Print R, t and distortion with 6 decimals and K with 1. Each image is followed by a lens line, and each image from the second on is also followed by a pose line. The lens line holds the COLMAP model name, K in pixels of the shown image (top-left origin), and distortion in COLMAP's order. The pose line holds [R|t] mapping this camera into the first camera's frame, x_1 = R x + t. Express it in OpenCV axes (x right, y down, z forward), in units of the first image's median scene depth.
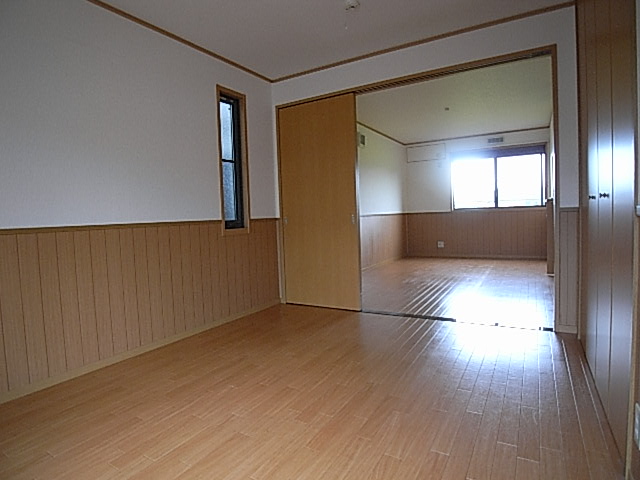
lens RADIAL K [[368.7, 0, 316.6], [0, 368.7, 243.0], [0, 0, 1]] dist [-0.056833, 0.007583]
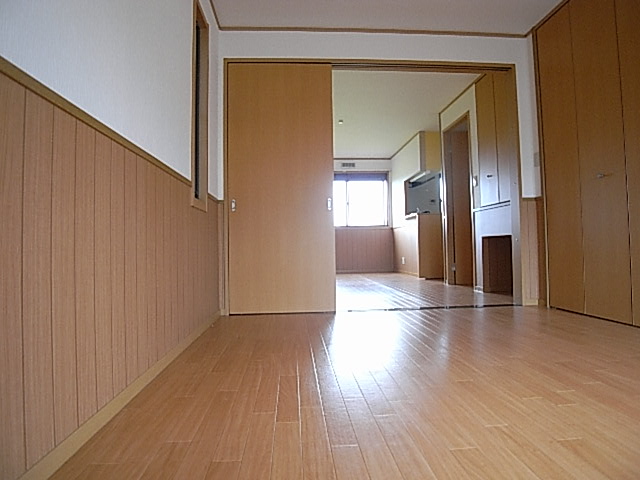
lens RADIAL K [[368.7, 0, 319.0], [0, 368.7, 237.8], [0, 0, 1]] dist [-0.056833, 0.007583]
pose [[0.823218, 0.037906, 0.566459, -0.758237], [0.027908, 0.993860, -0.107064, 0.197901], [-0.567039, 0.103946, 0.817106, 0.591292]]
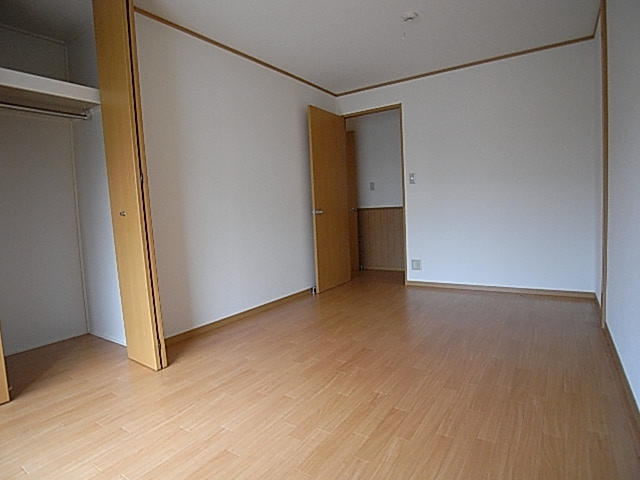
lens RADIAL K [[368.7, 0, 321.6], [0, 368.7, 237.2], [0, 0, 1]] dist [-0.056833, 0.007583]
pose [[0.999163, -0.007851, -0.040137, 0.055289], [0.007952, 0.999966, 0.002355, -0.008302], [0.040118, -0.002672, 0.999191, 0.090937]]
